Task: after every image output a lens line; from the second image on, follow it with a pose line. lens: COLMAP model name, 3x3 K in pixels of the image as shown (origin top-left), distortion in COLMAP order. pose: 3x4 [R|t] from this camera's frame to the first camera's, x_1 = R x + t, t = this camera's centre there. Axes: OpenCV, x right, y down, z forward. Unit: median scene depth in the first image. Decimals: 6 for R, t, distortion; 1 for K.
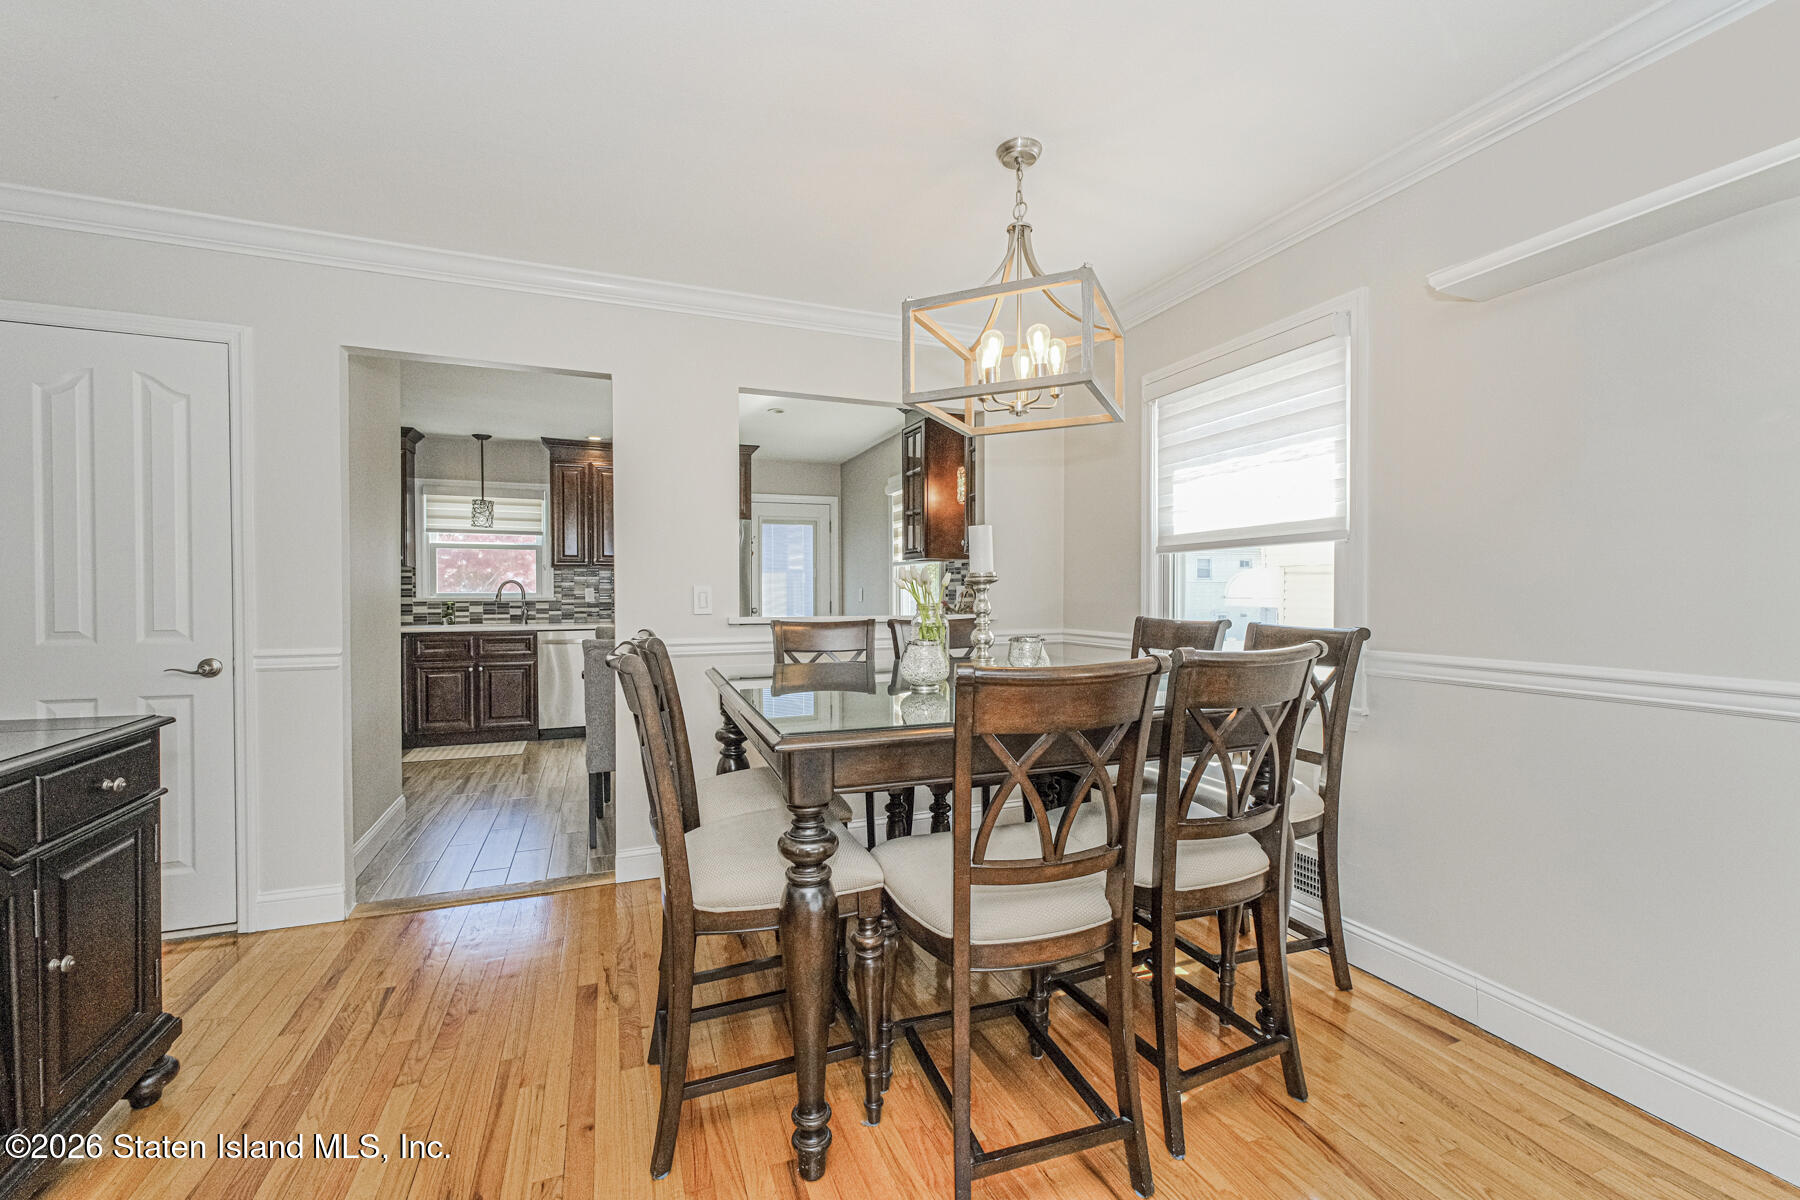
lens RADIAL K [[753.0, 0, 897.1], [0, 753.0, 601.8], [0, 0, 1]] dist [-0.000720, 0.000412]
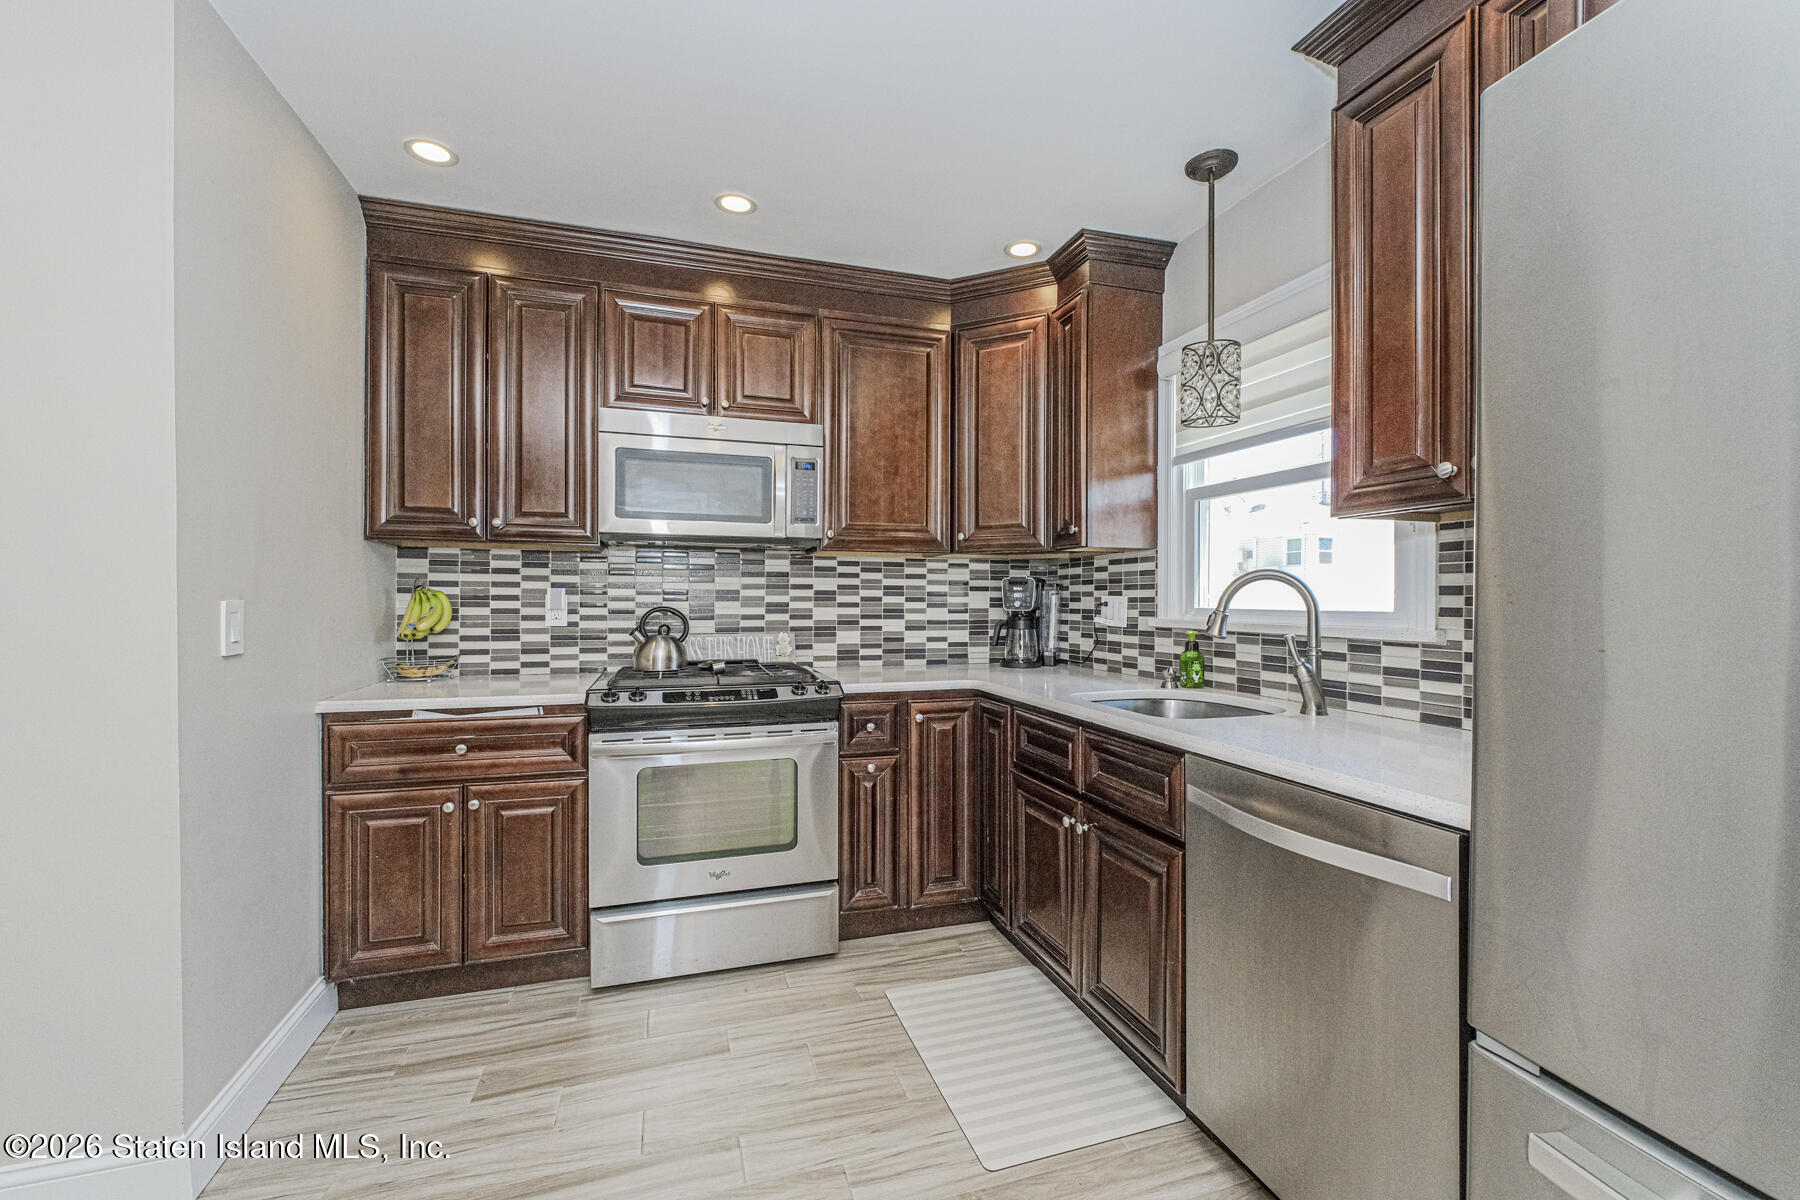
lens RADIAL K [[753.6, 0, 916.3], [0, 753.6, 600.6], [0, 0, 1]] dist [-0.002101, -0.000042]
pose [[-0.054431, 0.004217, -0.998509, -0.369843], [-0.017343, 0.999836, 0.005168, -0.030199], [0.998367, 0.017598, -0.054349, 1.725537]]
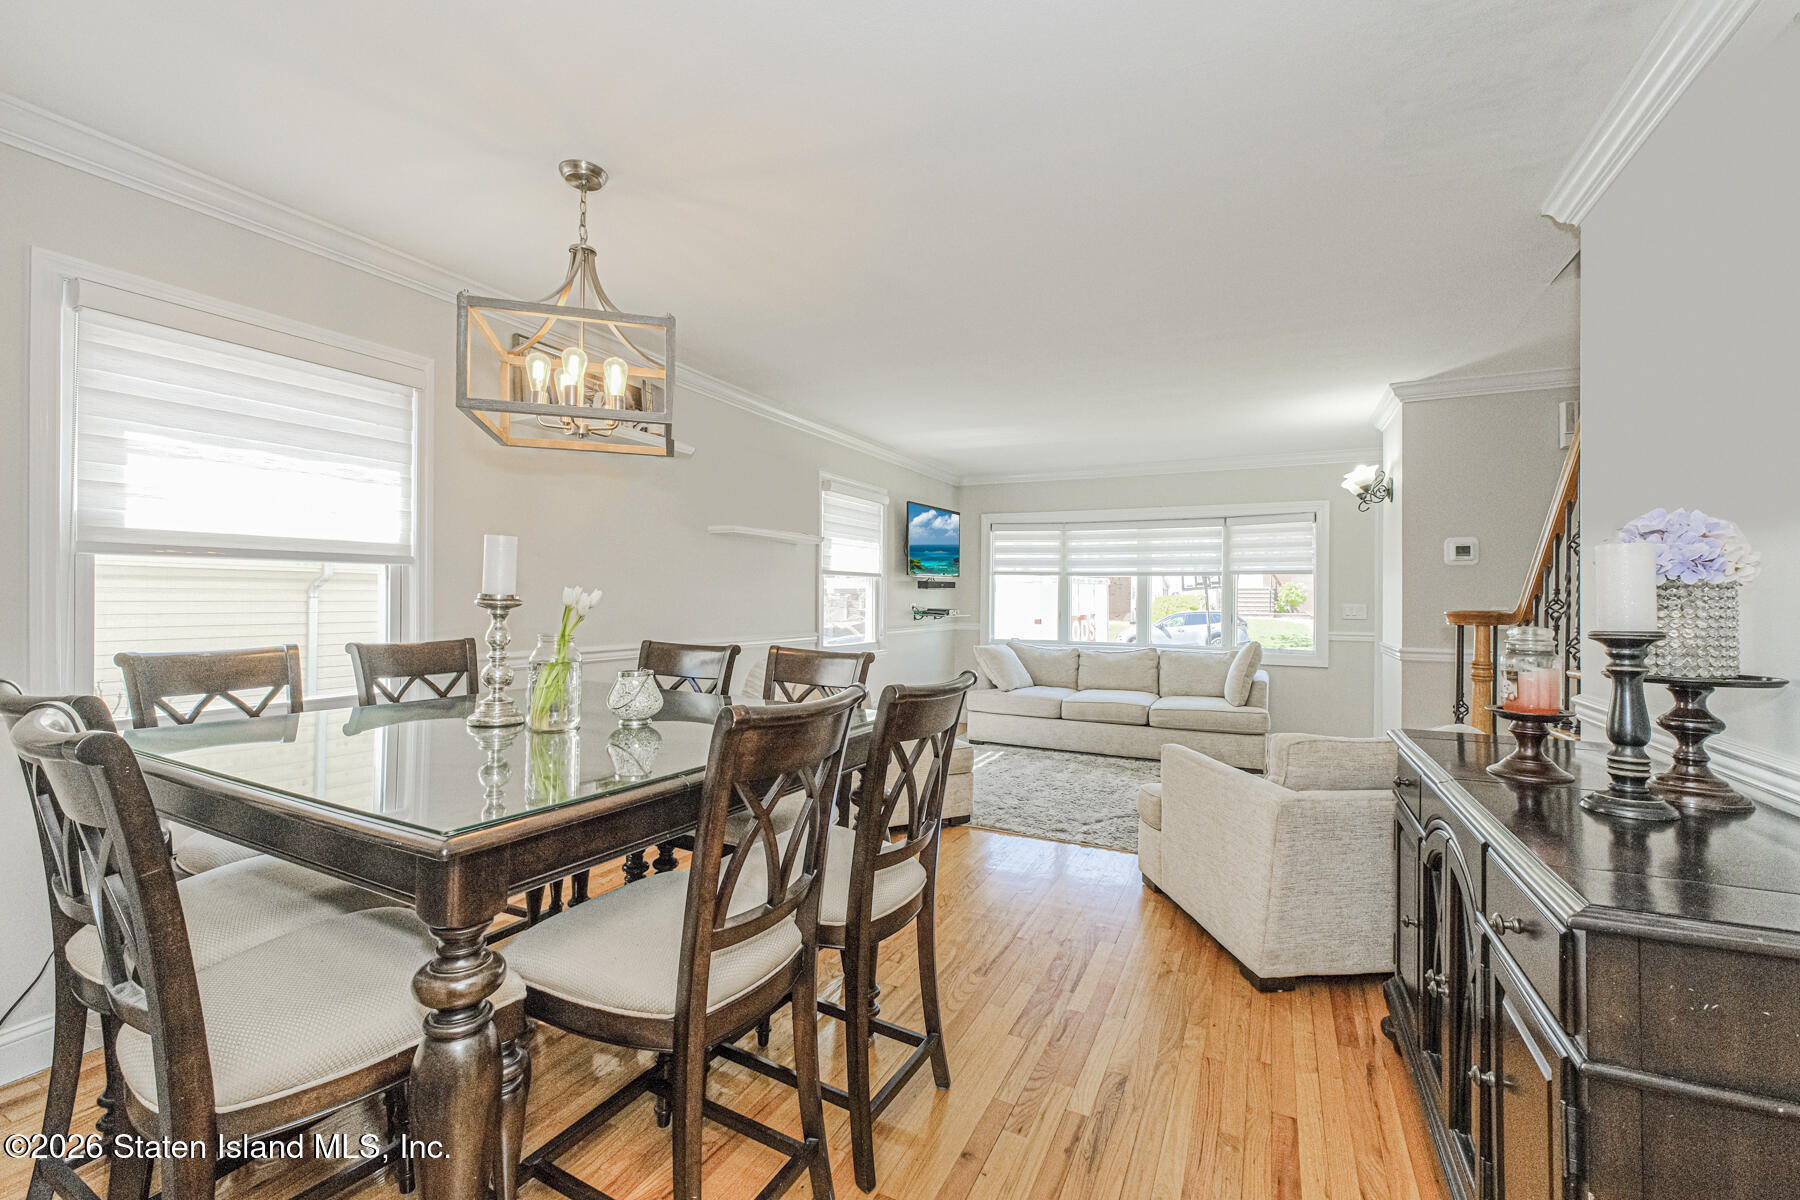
lens RADIAL K [[751.8, 0, 902.9], [0, 751.8, 597.3], [0, 0, 1]] dist [-0.001651, 0.000245]
pose [[-0.676074, -0.004324, 0.736821, -0.590635], [0.001685, 0.999971, 0.007414, -0.030411], [-0.736831, 0.006254, -0.676048, 0.935904]]
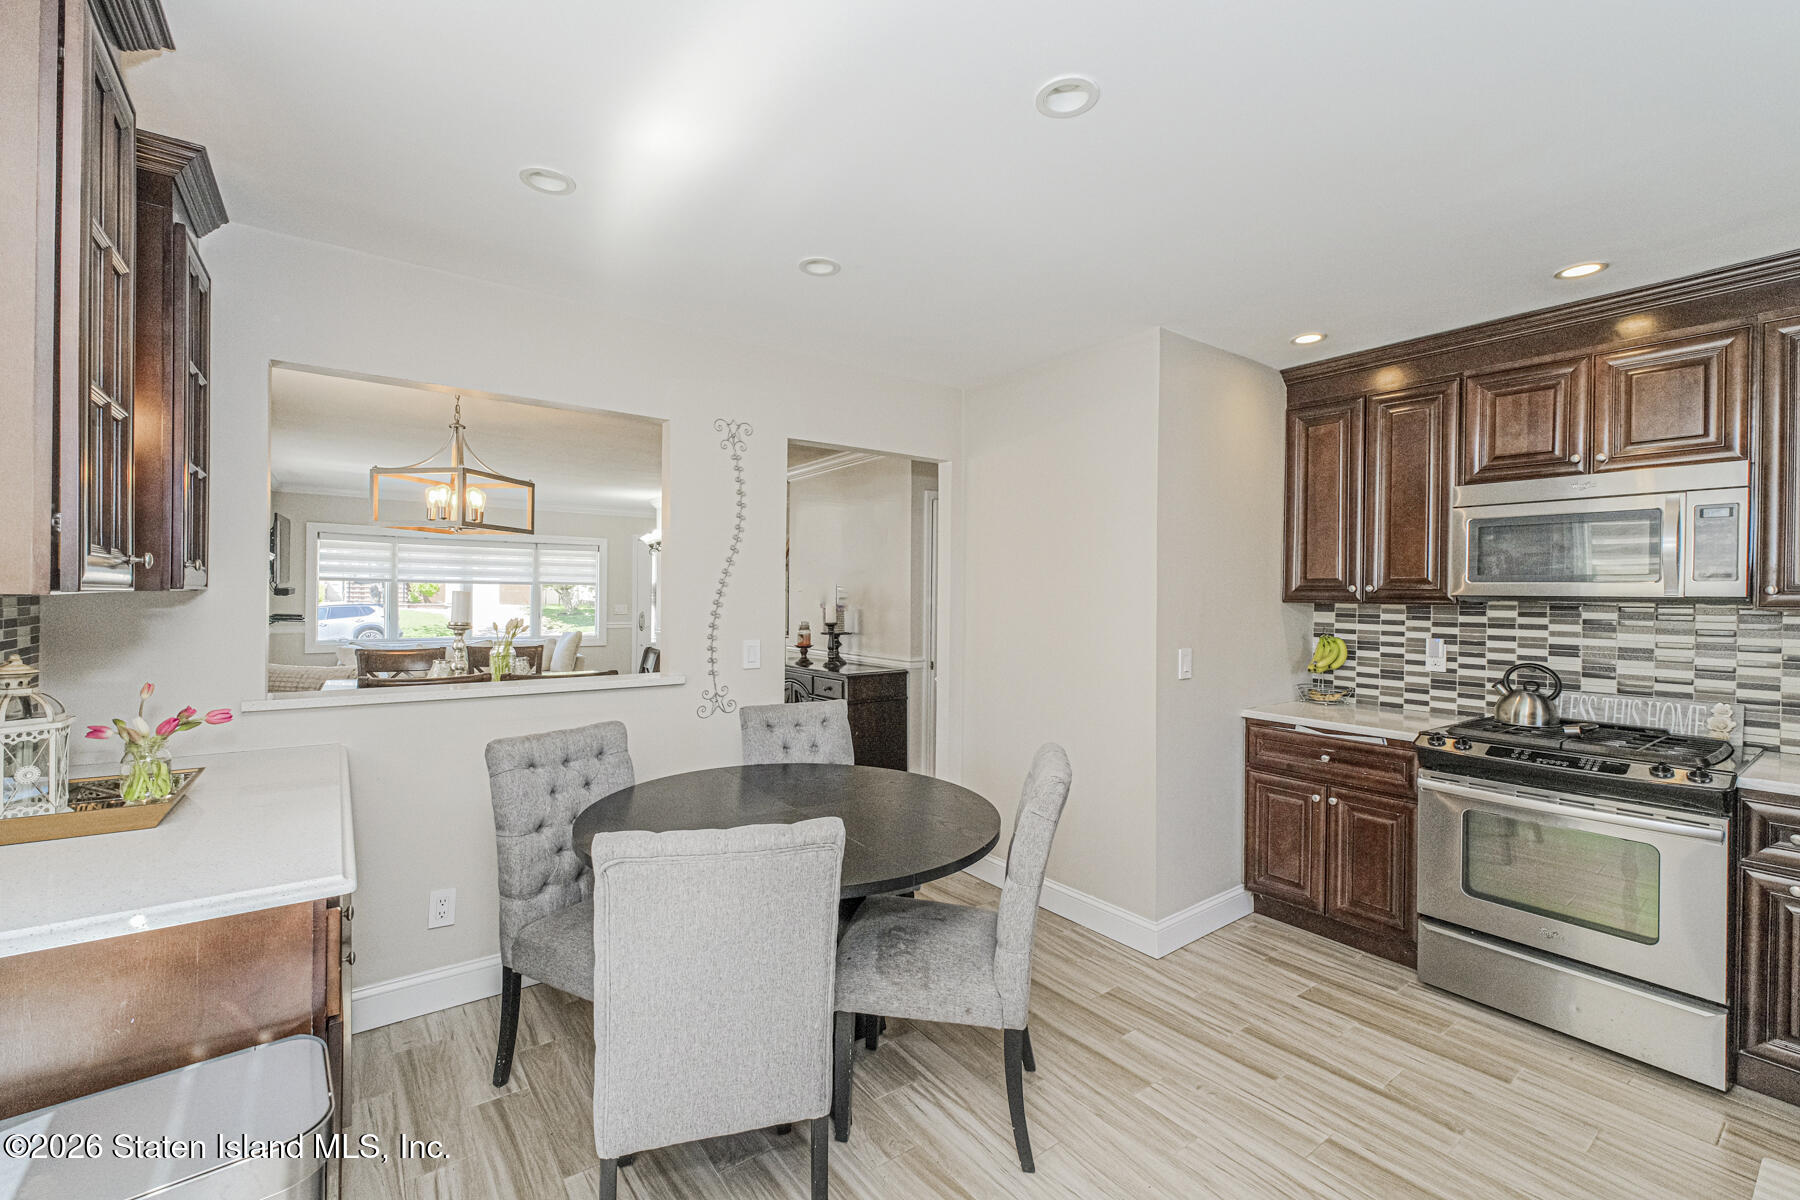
lens RADIAL K [[751.8, 0, 902.9], [0, 751.8, 597.3], [0, 0, 1]] dist [-0.001651, 0.000245]
pose [[-0.965041, -0.010098, -0.261905, -0.265609], [-0.015049, 0.999744, 0.016905, -0.097296], [0.261667, 0.020255, -0.964946, 2.056491]]
